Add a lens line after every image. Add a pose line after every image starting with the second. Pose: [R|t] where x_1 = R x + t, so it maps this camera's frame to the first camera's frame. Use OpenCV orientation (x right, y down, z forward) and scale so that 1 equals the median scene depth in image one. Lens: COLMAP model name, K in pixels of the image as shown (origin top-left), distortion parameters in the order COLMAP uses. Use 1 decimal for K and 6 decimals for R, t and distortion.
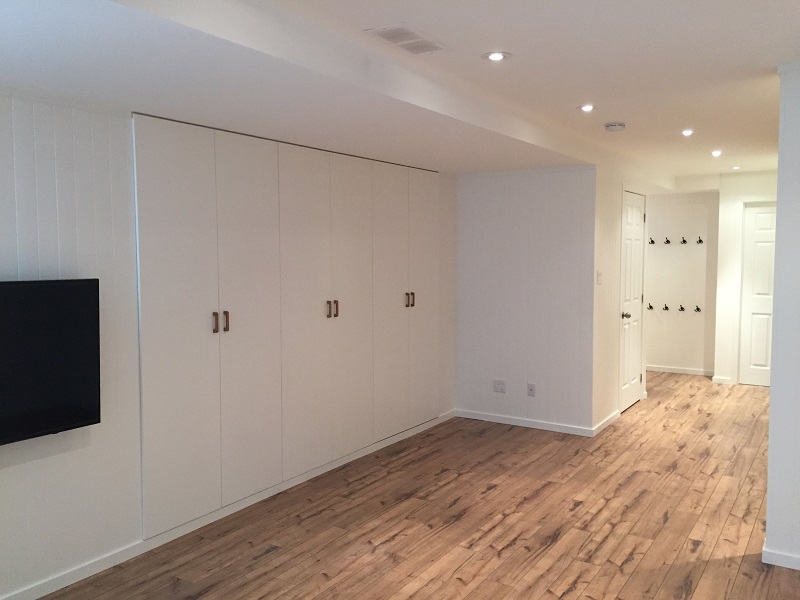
lens RADIAL K [[679.2, 0, 400.0], [0, 679.2, 300.0], [0, 0, 1]] dist [0.104736, -0.129913]
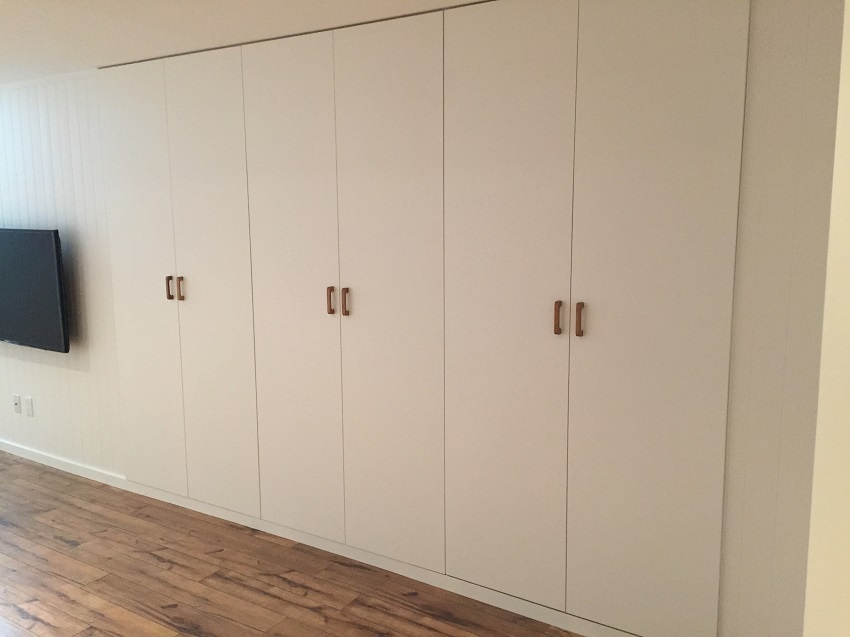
lens RADIAL K [[704.9, 0, 425.0], [0, 704.9, 318.5], [0, 0, 1]] dist [0.107139, -0.129531]
pose [[0.023875, 0.136782, -0.990313, 0.511825], [-0.081314, 0.987579, 0.134444, -0.060347], [0.996403, 0.077317, 0.034701, 1.023335]]
